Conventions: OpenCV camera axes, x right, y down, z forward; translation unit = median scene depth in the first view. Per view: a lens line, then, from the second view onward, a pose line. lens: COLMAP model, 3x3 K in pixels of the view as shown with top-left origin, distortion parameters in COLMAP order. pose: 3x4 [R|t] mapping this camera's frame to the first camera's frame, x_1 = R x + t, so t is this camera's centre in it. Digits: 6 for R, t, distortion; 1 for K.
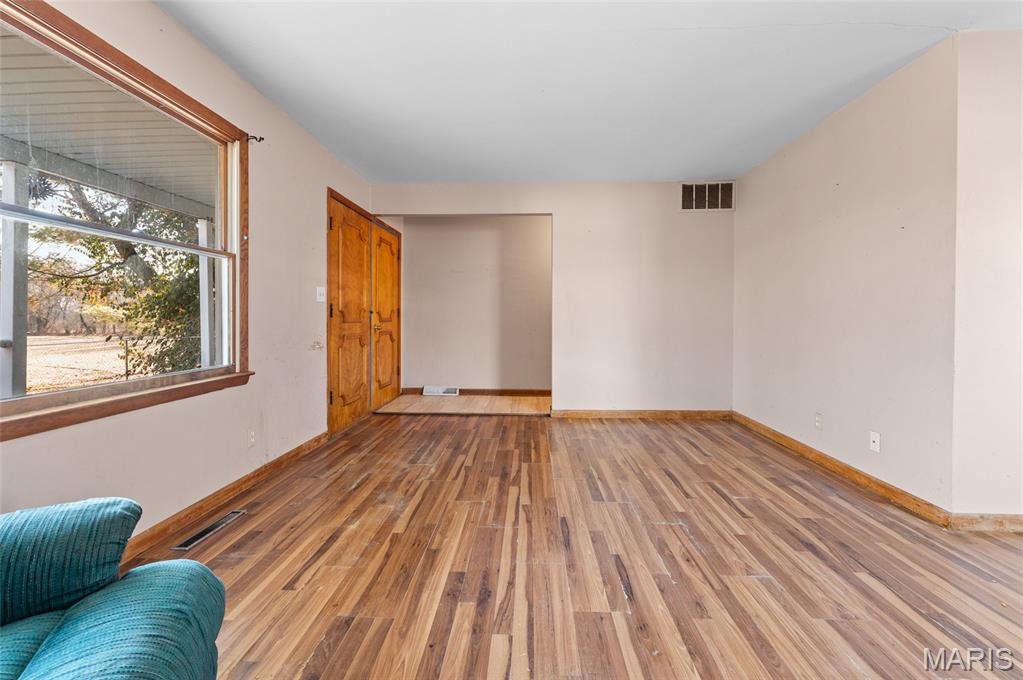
lens RADIAL K [[444.1, 0, 512.0], [0, 444.1, 327.6], [0, 0, 1]] dist [-0.001375, -0.000817]
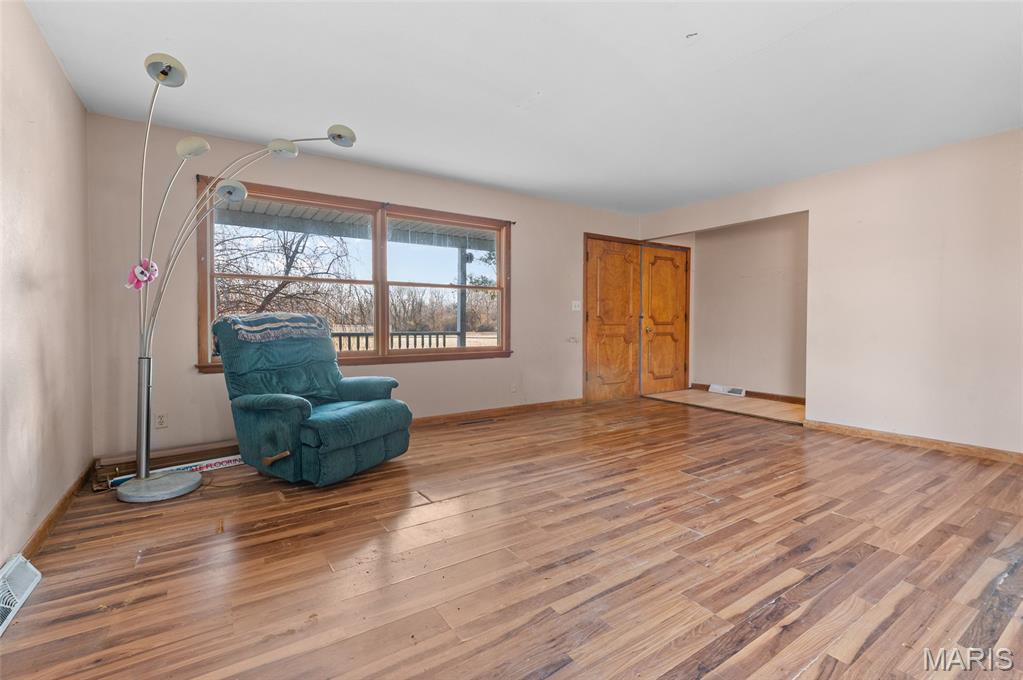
lens RADIAL K [[444.9, 0, 530.7], [0, 444.9, 339.5], [0, 0, 1]] dist [-0.000821, -0.000240]
pose [[0.631896, 0.032429, -0.774375, 0.889765], [-0.018322, 0.999470, 0.026905, 0.001560], [0.774837, -0.002813, 0.632155, -0.100789]]
